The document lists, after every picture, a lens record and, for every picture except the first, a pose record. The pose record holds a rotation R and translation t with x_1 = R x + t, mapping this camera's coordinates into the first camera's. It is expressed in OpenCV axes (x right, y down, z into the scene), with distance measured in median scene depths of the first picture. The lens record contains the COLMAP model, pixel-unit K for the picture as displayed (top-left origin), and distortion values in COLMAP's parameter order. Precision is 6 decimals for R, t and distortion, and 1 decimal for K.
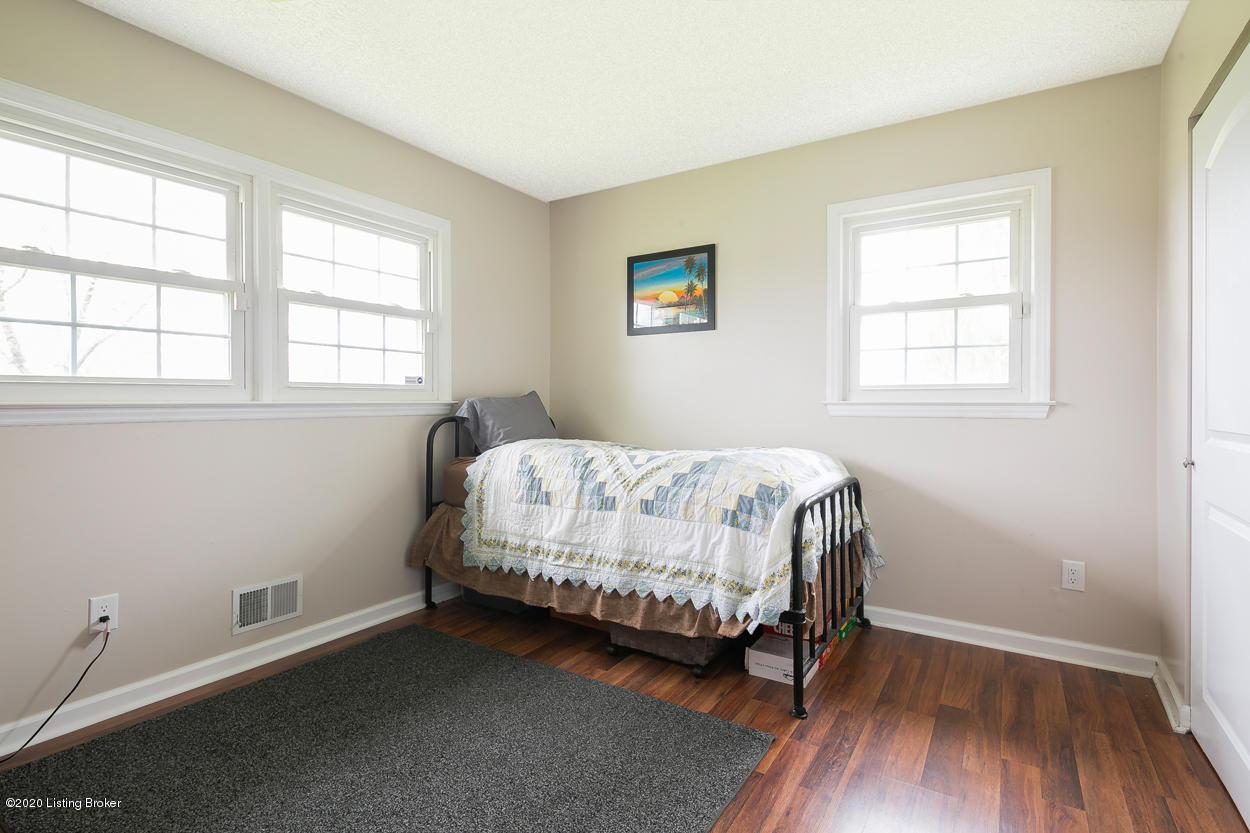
lens RADIAL K [[608.9, 0, 619.6], [0, 608.9, 406.0], [0, 0, 1]] dist [0.003119, -0.000471]
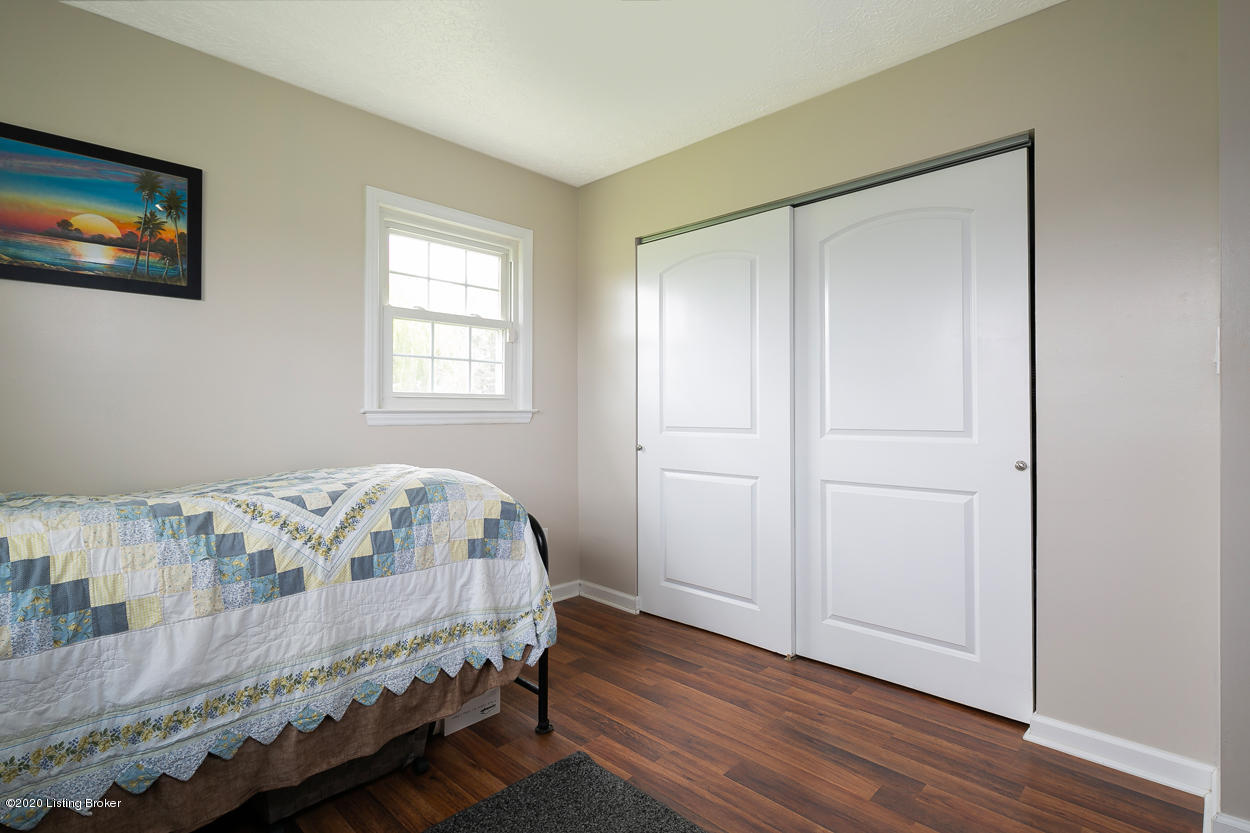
lens RADIAL K [[608.9, 0, 619.6], [0, 608.9, 406.0], [0, 0, 1]] dist [0.003119, -0.000471]
pose [[0.192477, 0.005892, 0.981284, -0.548994], [0.004252, 0.999968, -0.006838, -0.005844], [-0.981292, 0.005488, 0.192446, 0.584794]]
